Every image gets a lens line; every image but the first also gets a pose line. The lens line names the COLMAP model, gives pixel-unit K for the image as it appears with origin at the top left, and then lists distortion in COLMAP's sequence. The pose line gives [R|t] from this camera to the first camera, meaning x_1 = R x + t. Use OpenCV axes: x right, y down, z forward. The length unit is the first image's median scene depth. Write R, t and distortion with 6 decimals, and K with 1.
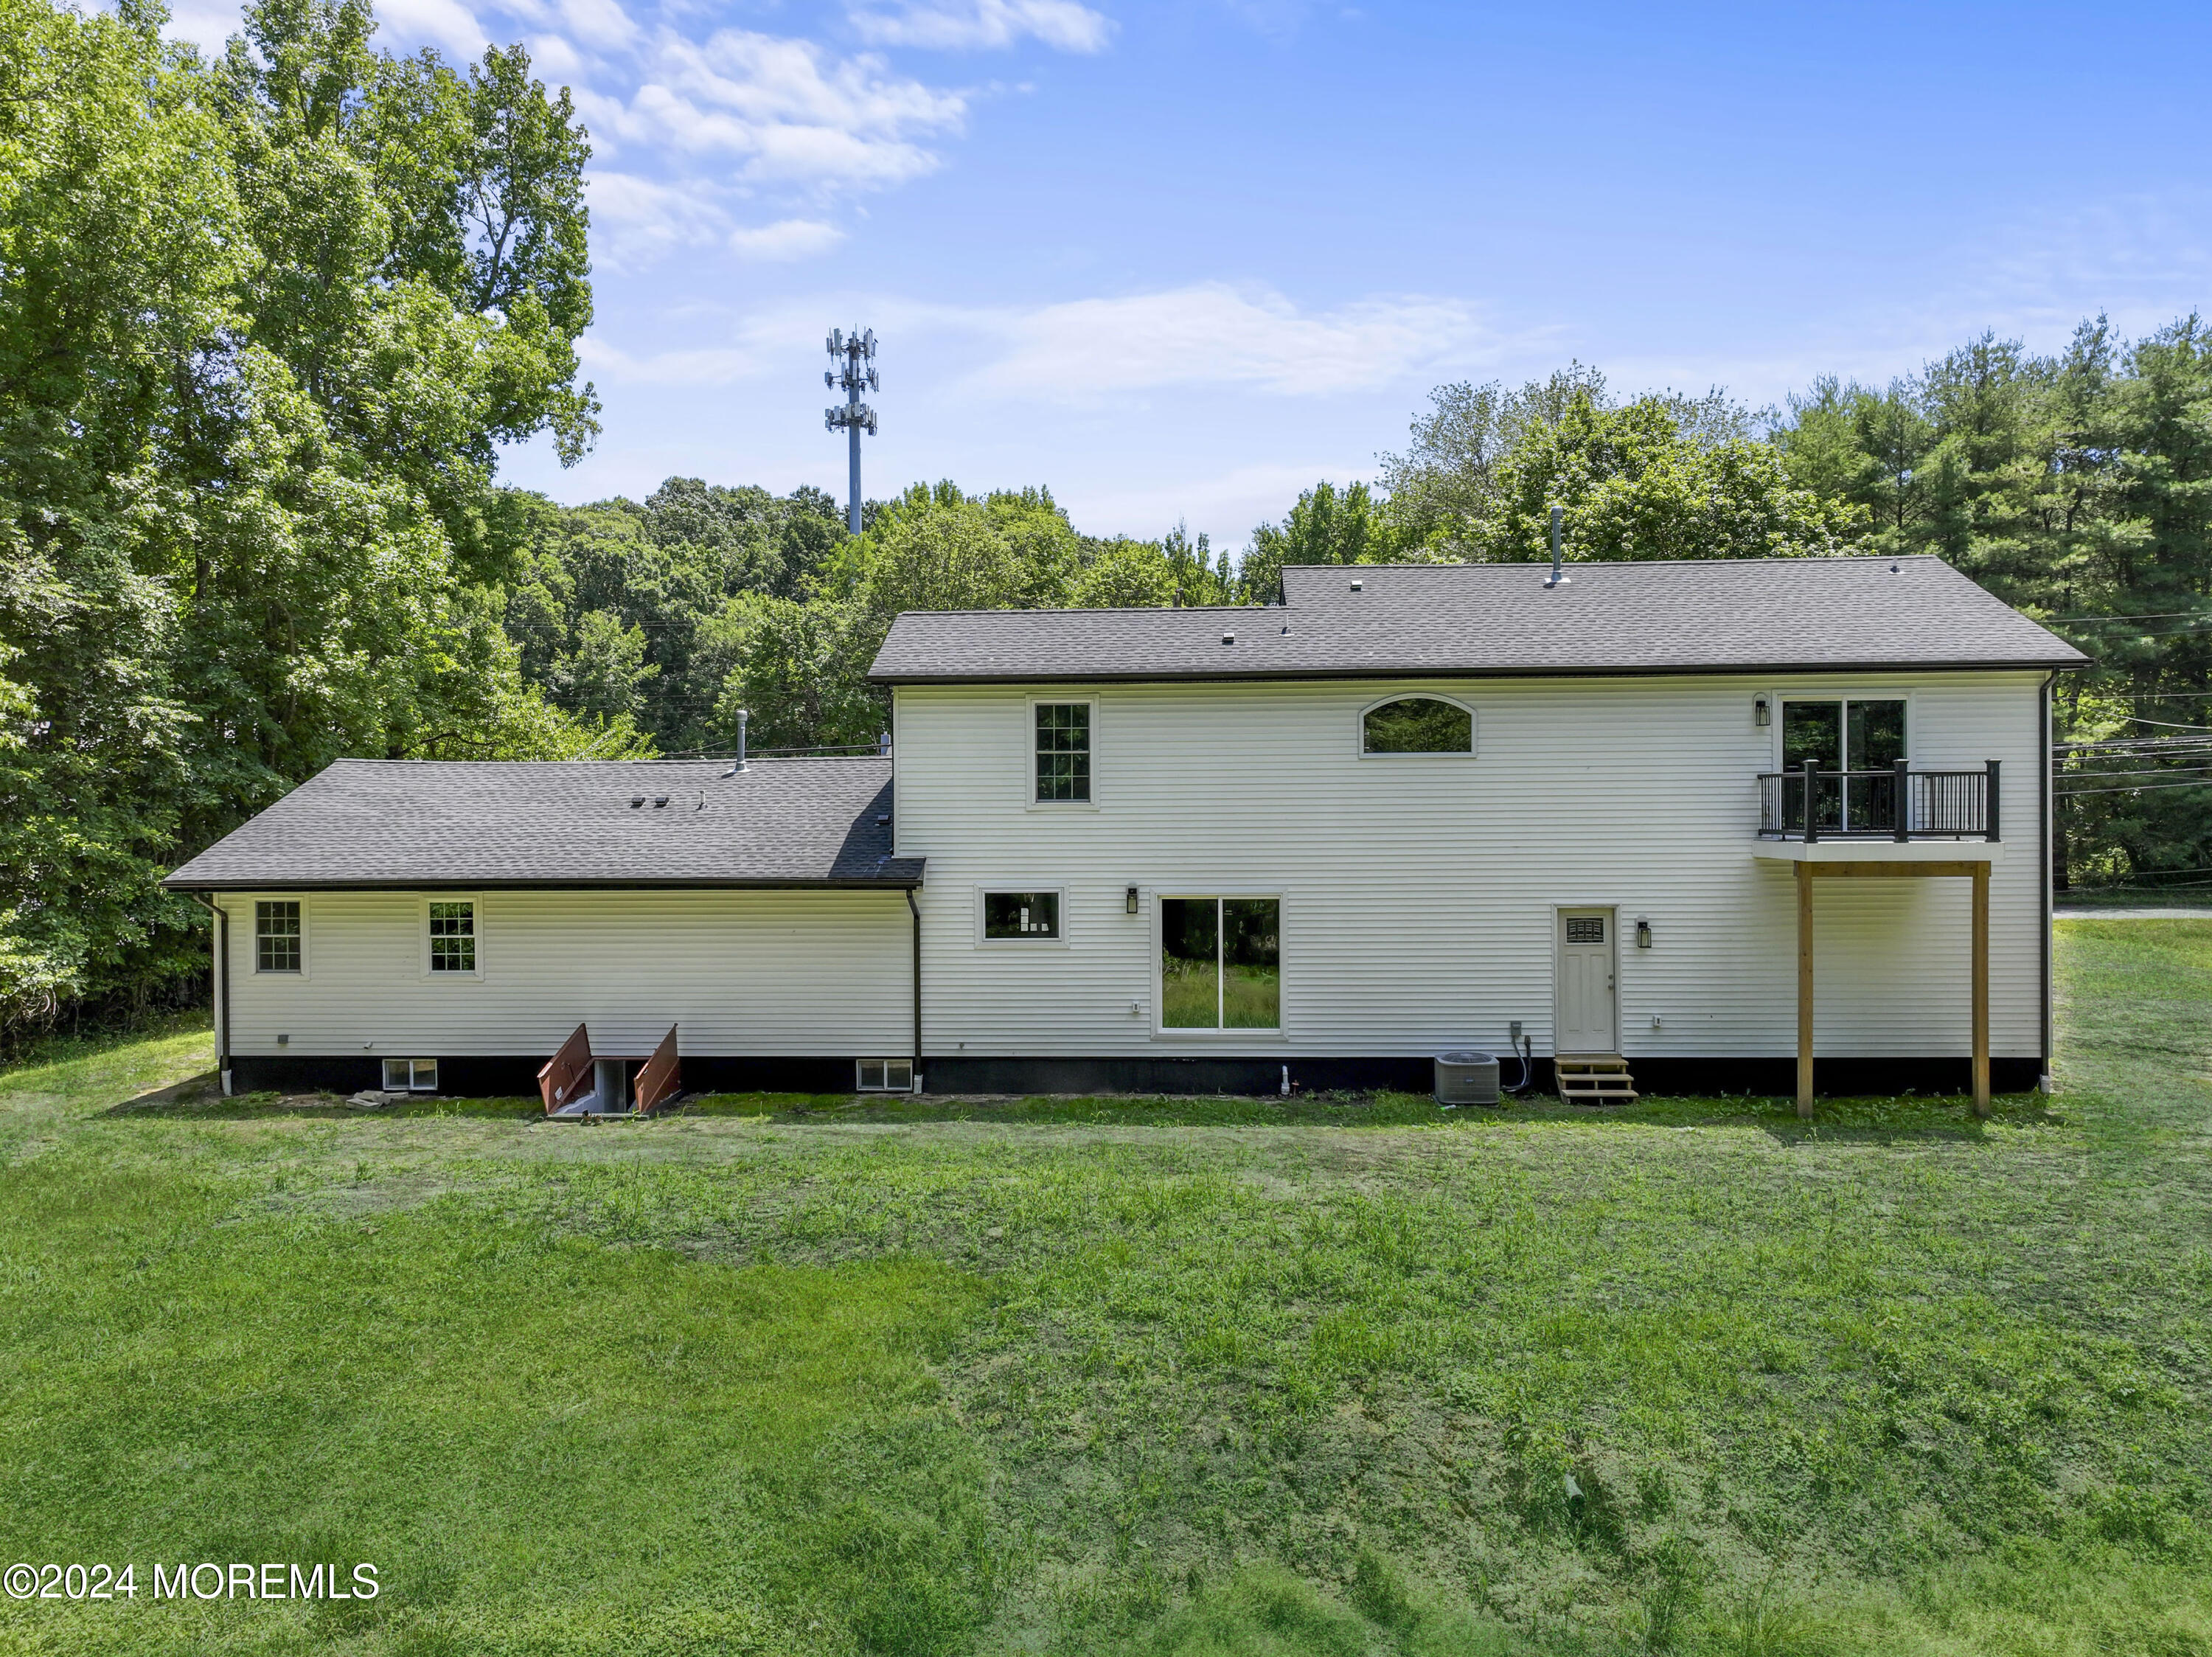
lens RADIAL K [[1541.6, 0, 1106.0], [0, 1541.6, 828.5], [0, 0, 1]] dist [0.002054, -0.003777]
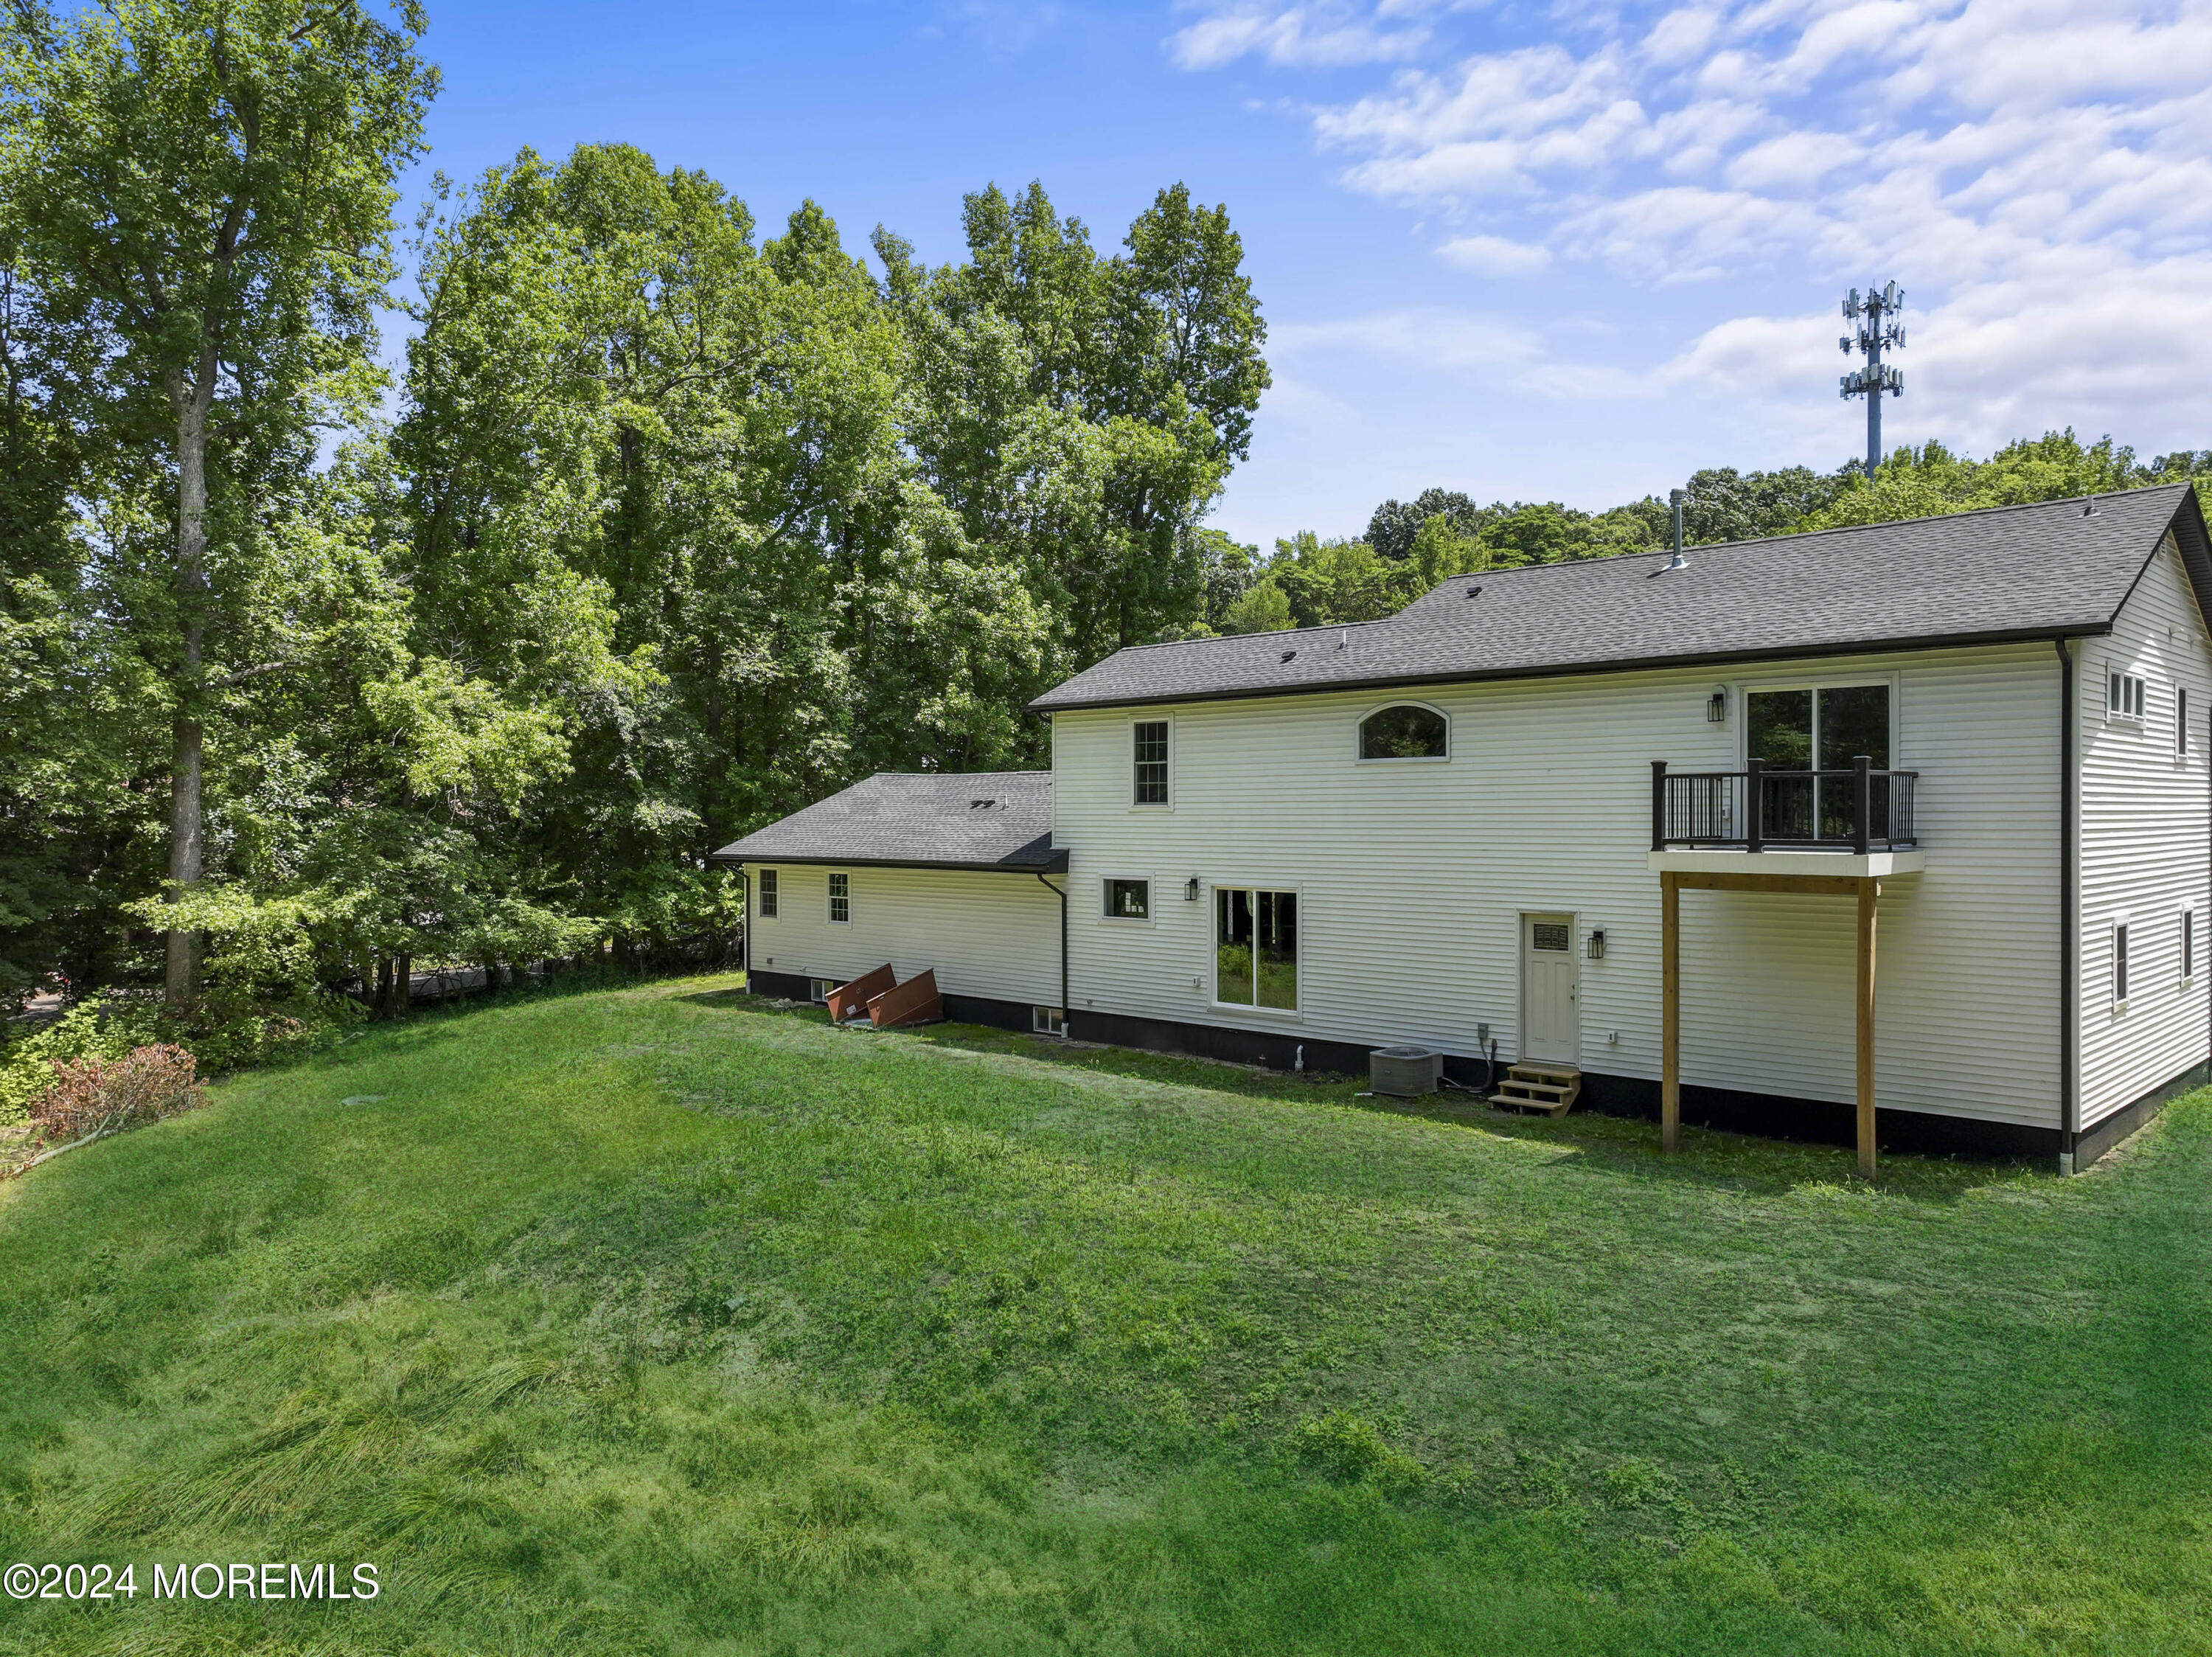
lens RADIAL K [[1557.8, 0, 1106.0], [0, 1557.8, 828.5], [0, 0, 1]] dist [-0.010879, -0.003579]
pose [[0.747259, 0.011133, -0.664439, 0.744303], [-0.010917, 0.999930, 0.004476, -0.003750], [0.664443, 0.003909, 0.747329, 0.078538]]
